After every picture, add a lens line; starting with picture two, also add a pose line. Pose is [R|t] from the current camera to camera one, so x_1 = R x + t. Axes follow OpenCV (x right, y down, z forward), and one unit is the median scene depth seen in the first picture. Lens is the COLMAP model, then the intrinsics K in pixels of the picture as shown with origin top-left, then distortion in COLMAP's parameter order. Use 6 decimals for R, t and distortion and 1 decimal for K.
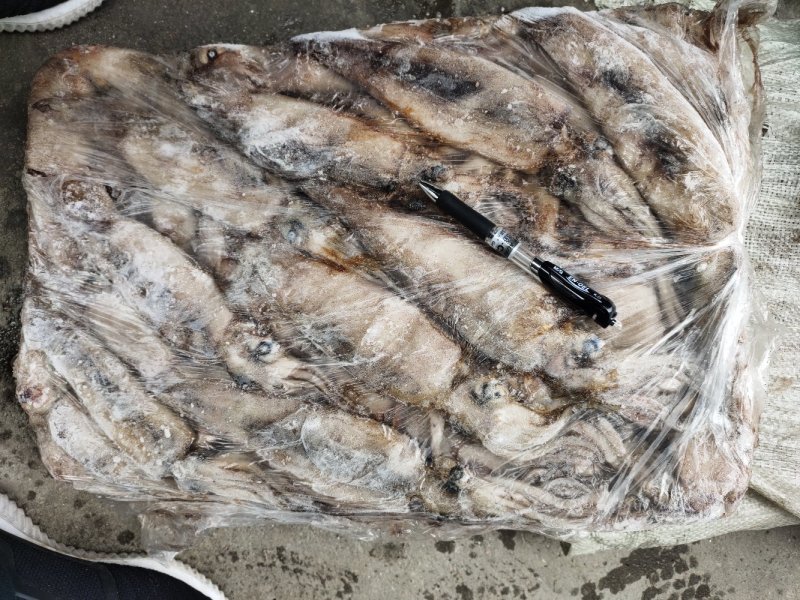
lens RADIAL K [[322.0, 0, 397.4], [0, 322.0, 301.2], [0, 0, 1]] dist [0.020843, -0.000497]
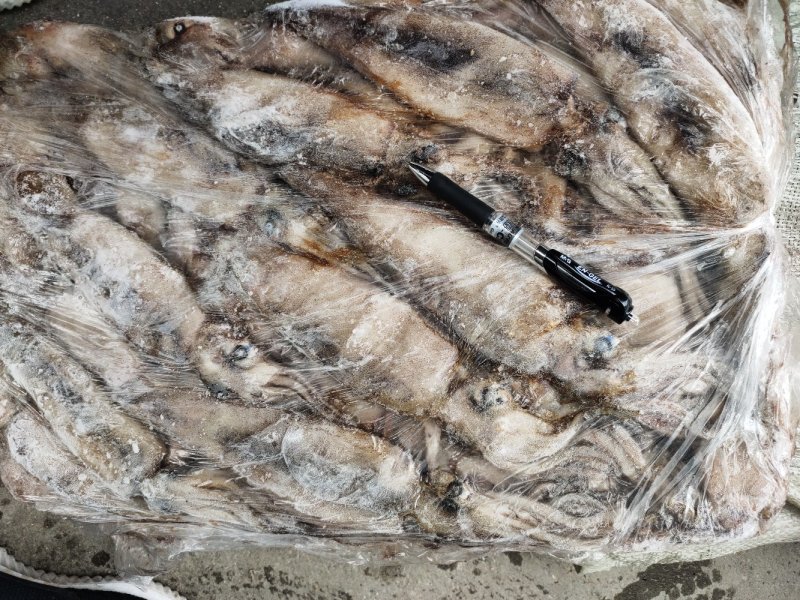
lens RADIAL K [[322.0, 0, 402.6], [0, 322.0, 301.9], [0, 0, 1]] dist [0.020843, -0.000497]
pose [[0.999845, -0.017445, -0.002456, 0.045136], [0.017467, 0.999807, 0.009024, 0.004160], [0.002298, -0.009066, 0.999956, 0.100193]]
